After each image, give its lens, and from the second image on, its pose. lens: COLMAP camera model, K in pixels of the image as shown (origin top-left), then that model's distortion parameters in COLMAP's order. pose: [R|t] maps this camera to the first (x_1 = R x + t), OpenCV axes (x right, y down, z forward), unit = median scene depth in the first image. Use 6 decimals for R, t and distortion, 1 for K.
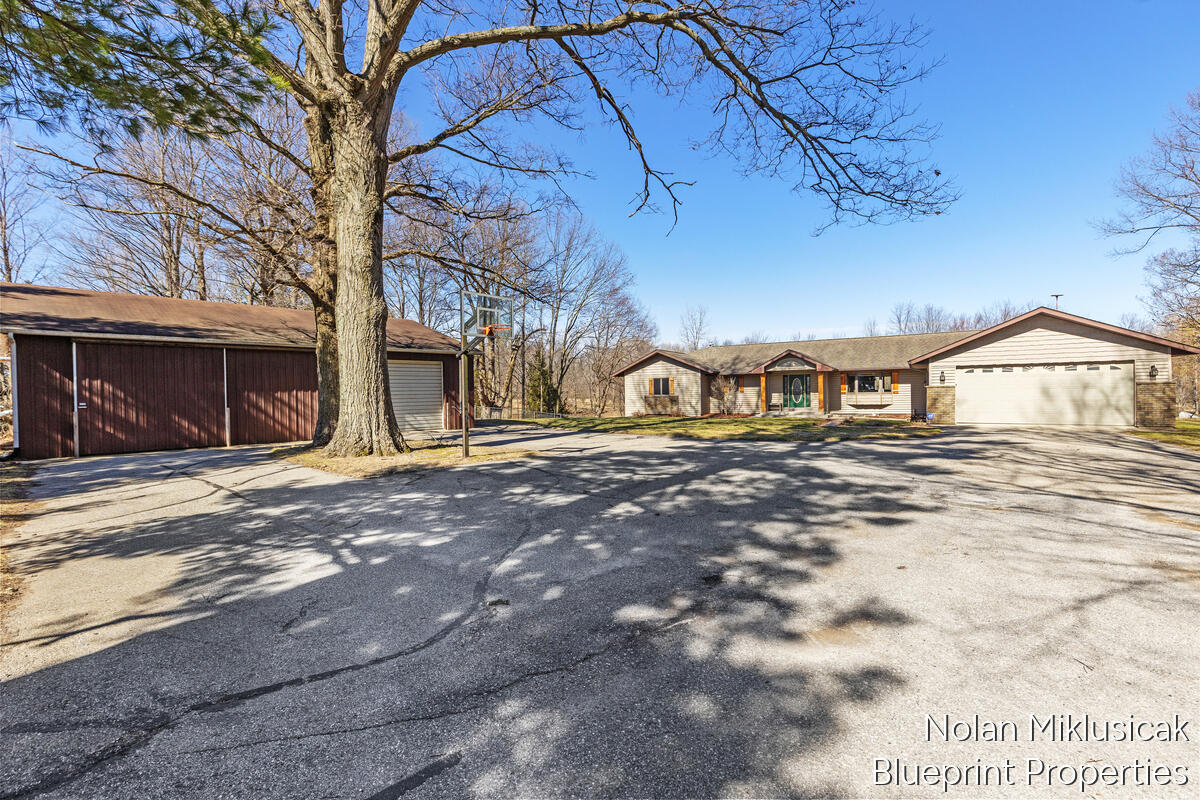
lens RADIAL K [[553.1, 0, 596.6], [0, 553.1, 399.9], [0, 0, 1]] dist [-0.002725, 0.000473]
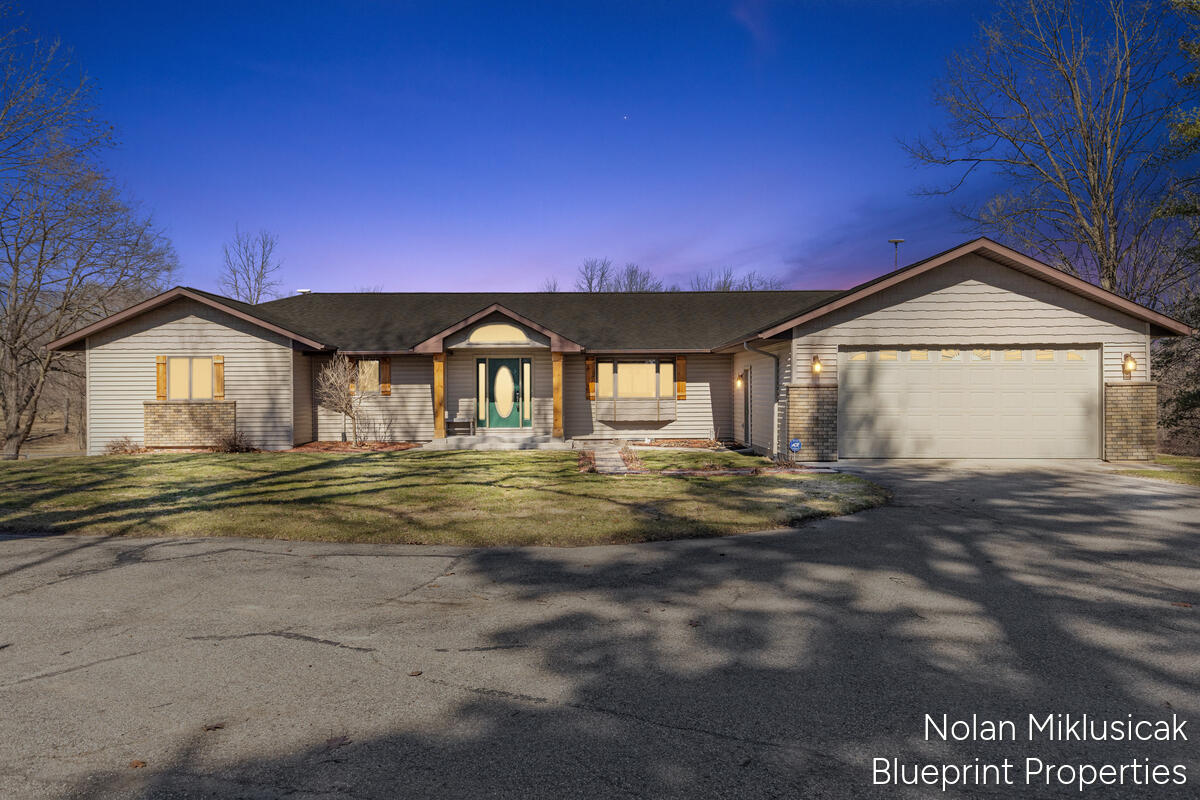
lens RADIAL K [[919.3, 0, 610.3], [0, 919.3, 404.5], [0, 0, 1]] dist [0.048702, 0.003973]
pose [[0.850292, 0.005375, 0.526283, 0.021389], [-0.002234, 0.999976, -0.006602, -0.000884], [-0.526306, 0.004438, 0.850284, 0.279590]]
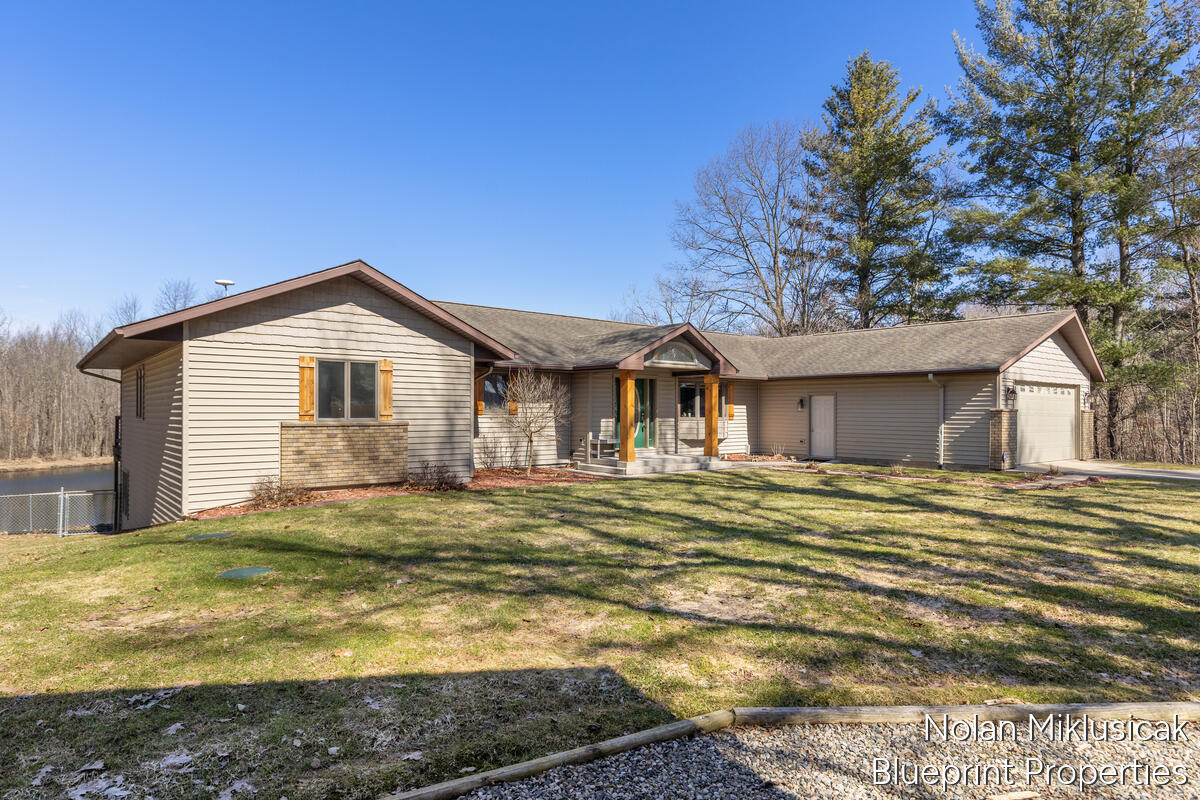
lens RADIAL K [[691.1, 0, 600.6], [0, 691.1, 403.4], [0, 0, 1]] dist [0.008250, 0.001306]
pose [[0.332499, 0.026940, 0.942719, -0.206547], [0.000848, 0.999583, -0.028864, -0.007047], [-0.943103, 0.010397, 0.332337, 0.842775]]
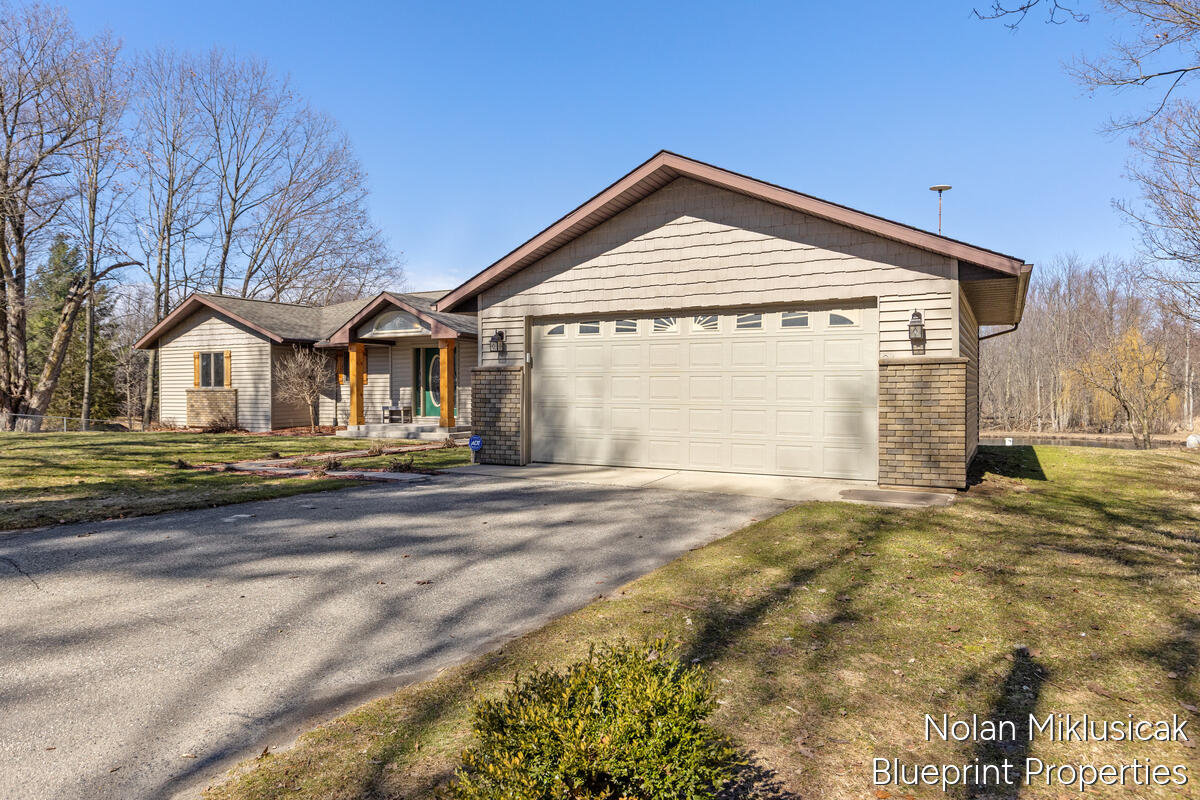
lens RADIAL K [[798.6, 0, 606.3], [0, 798.6, 393.0], [0, 0, 1]] dist [0.008520, 0.001949]
pose [[0.998613, 0.013565, 0.050874, 0.482401], [-0.013125, 0.999873, -0.008986, -0.001947], [-0.050989, 0.008306, 0.998665, 0.306694]]
